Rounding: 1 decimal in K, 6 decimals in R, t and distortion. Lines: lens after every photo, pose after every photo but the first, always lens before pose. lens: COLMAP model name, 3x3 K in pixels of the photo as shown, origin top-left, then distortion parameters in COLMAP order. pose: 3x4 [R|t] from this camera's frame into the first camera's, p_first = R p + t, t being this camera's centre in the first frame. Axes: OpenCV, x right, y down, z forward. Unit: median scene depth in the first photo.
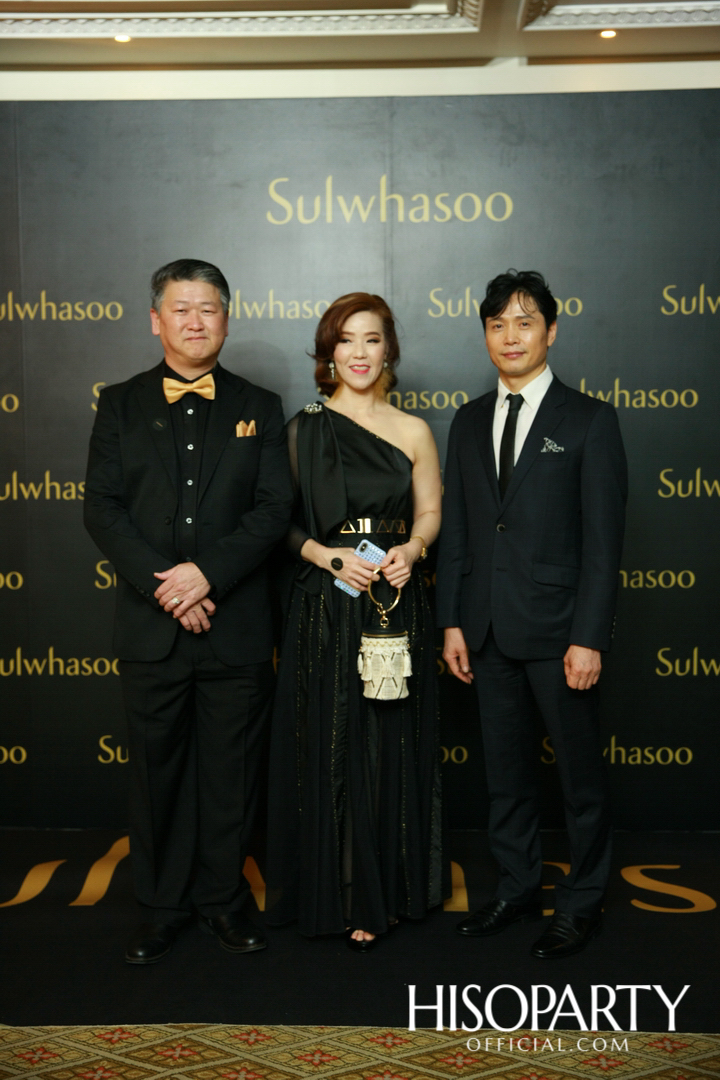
lens RADIAL K [[1267.6, 0, 364.9], [0, 1267.6, 540.5], [0, 0, 1]] dist [0.043821, 0.000000]
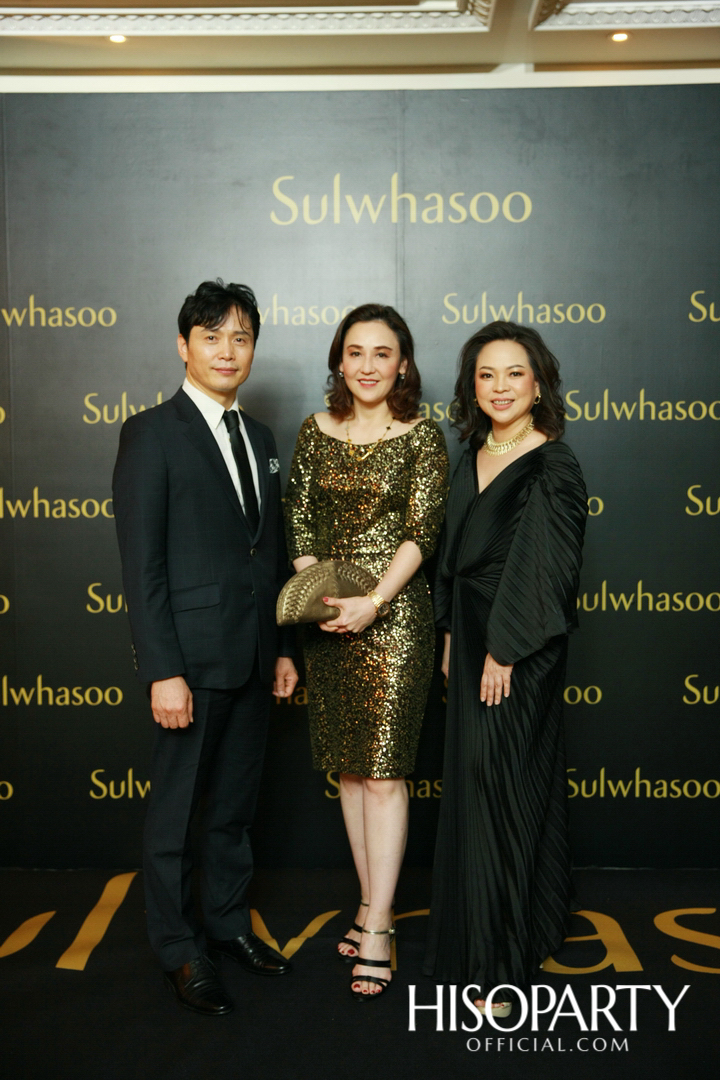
lens RADIAL K [[1142.4, 0, 355.0], [0, 1142.4, 538.6], [0, 0, 1]] dist [0.029247, 0.000000]
pose [[0.999860, -0.001153, 0.016700, -0.029085], [0.001379, 0.999907, -0.013533, -0.005382], [-0.016683, 0.013554, 0.999769, 0.155505]]
